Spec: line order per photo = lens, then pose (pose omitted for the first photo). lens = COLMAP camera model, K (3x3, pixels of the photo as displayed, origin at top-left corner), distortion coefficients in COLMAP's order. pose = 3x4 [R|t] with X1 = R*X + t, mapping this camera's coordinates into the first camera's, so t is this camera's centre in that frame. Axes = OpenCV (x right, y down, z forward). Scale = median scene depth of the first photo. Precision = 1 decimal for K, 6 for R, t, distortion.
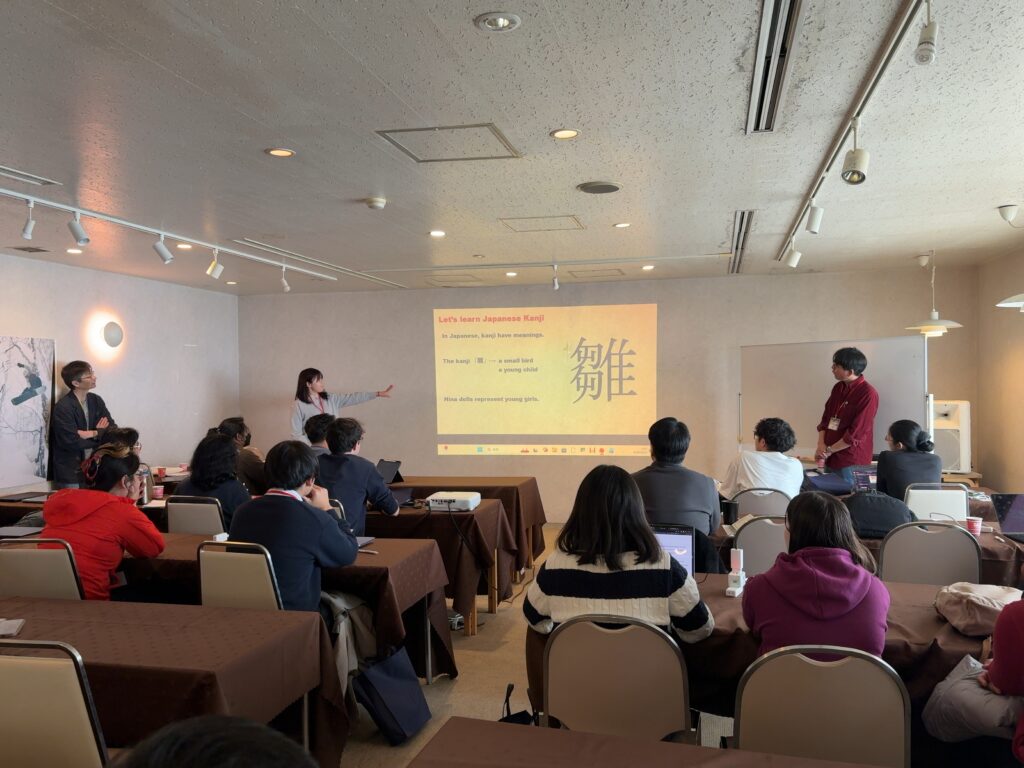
lens RADIAL K [[803.1, 0, 507.0], [0, 803.1, 384.3], [0, 0, 1]] dist [0.026858, 0.000359]
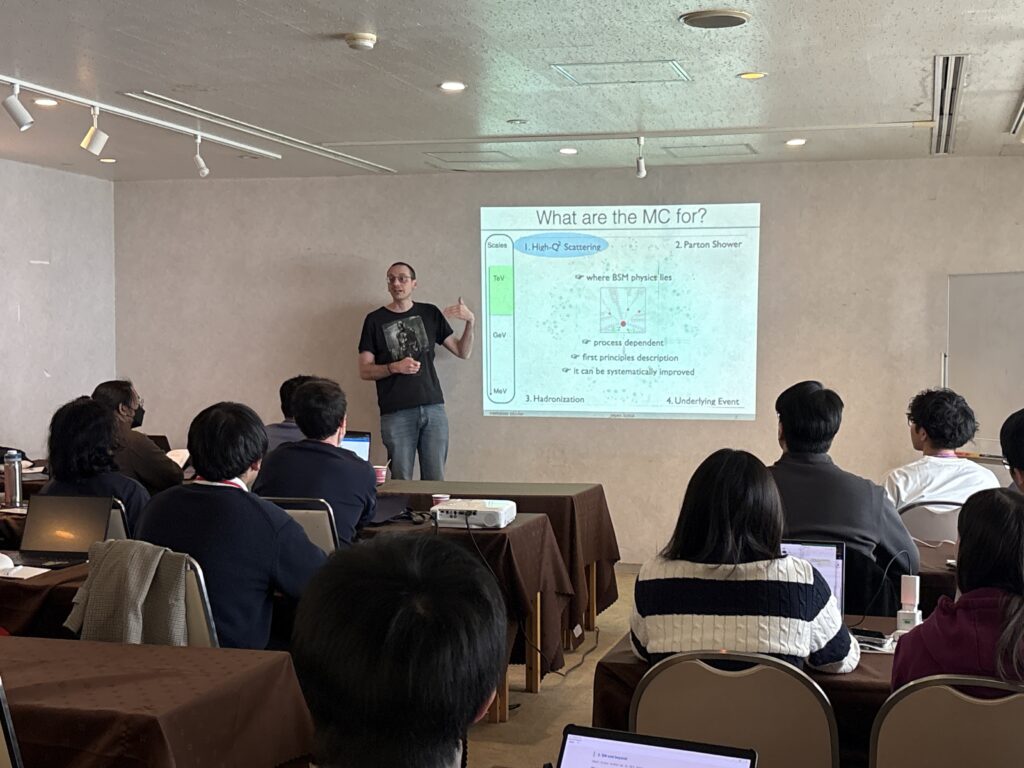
lens RADIAL K [[1426.7, 0, 504.9], [0, 1426.7, 385.7], [0, 0, 1]] dist [0.035708, 0.000000]
pose [[0.999381, 0.015279, -0.031676, -0.008674], [-0.014275, 0.999396, 0.031677, 0.009420], [0.032141, -0.031205, 0.998996, -0.125072]]
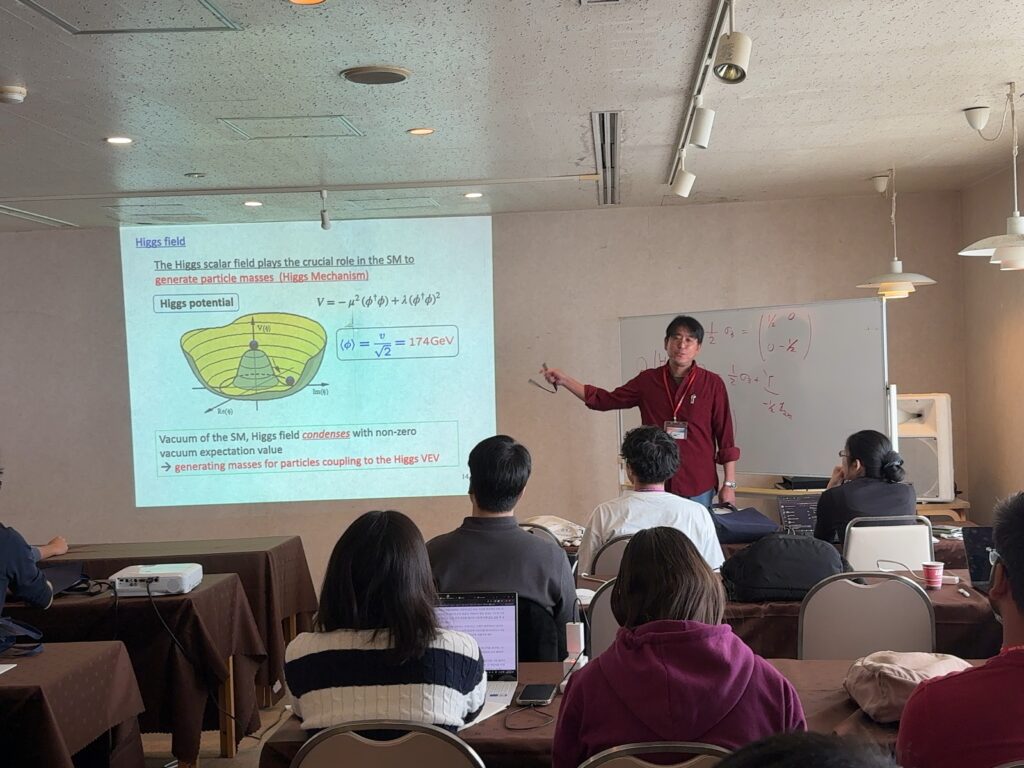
lens RADIAL K [[1354.1, 0, 508.6], [0, 1354.1, 379.6], [0, 0, 1]] dist [0.085169, 0.000000]
pose [[0.985163, -0.024159, 0.169914, 0.026166], [0.024426, 0.999702, 0.000523, -0.000736], [-0.169876, 0.003635, 0.985459, -0.072956]]
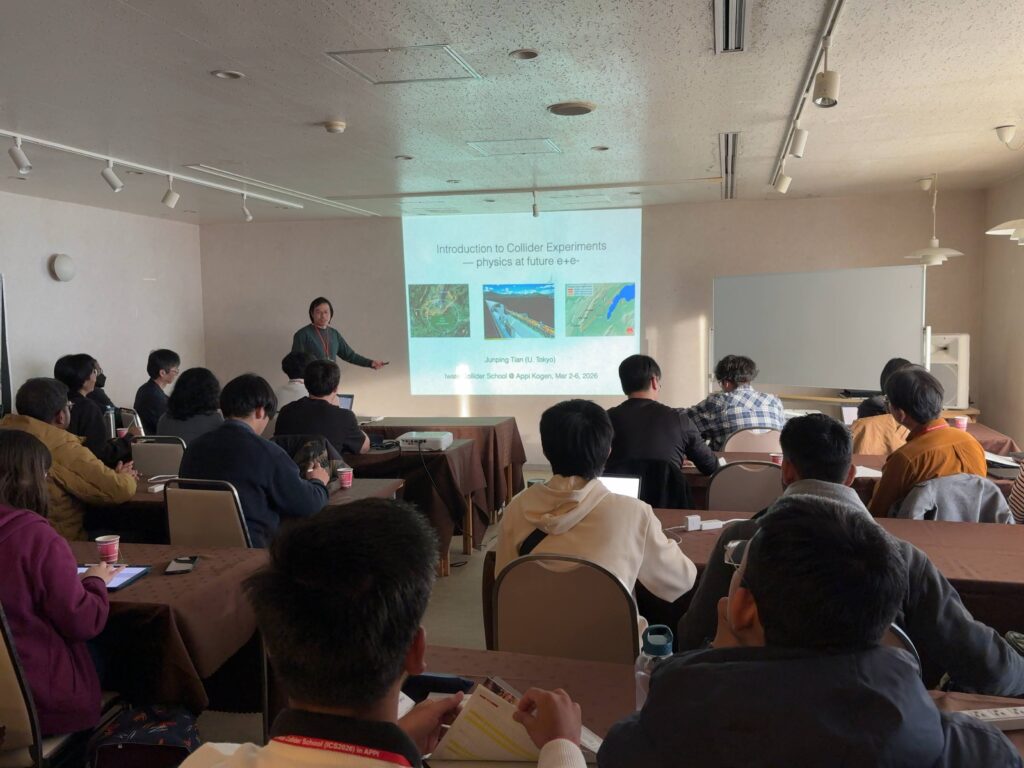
lens RADIAL K [[872.4, 0, 510.6], [0, 872.4, 385.1], [0, 0, 1]] dist [0.002944, 0.038375]
pose [[0.999953, -0.006295, 0.007383, 0.030614], [0.005724, 0.997168, 0.074994, 0.000752], [-0.007834, -0.074948, 0.997157, -0.040073]]
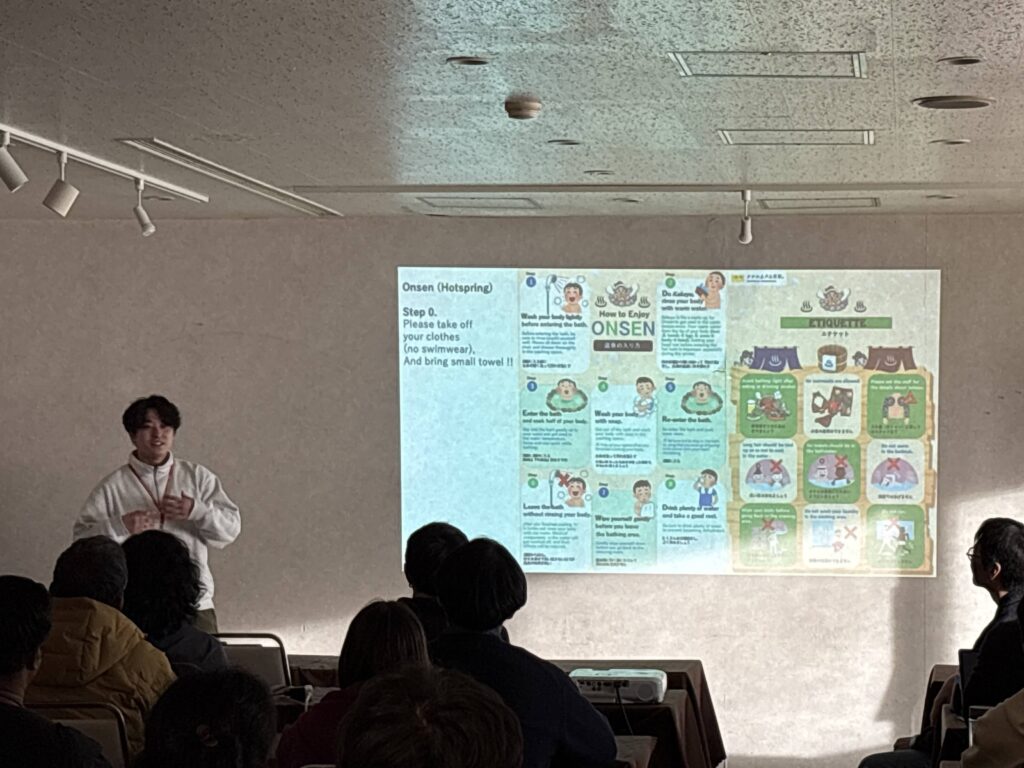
lens RADIAL K [[2903.9, 0, 512.0], [0, 2903.9, 383.4], [0, 0, 1]] dist [0.200159, 0.000000]
pose [[0.991576, 0.015731, 0.128568, -0.391437], [-0.012865, 0.999651, -0.023093, -0.000391], [-0.128886, 0.021244, 0.991432, -0.846395]]
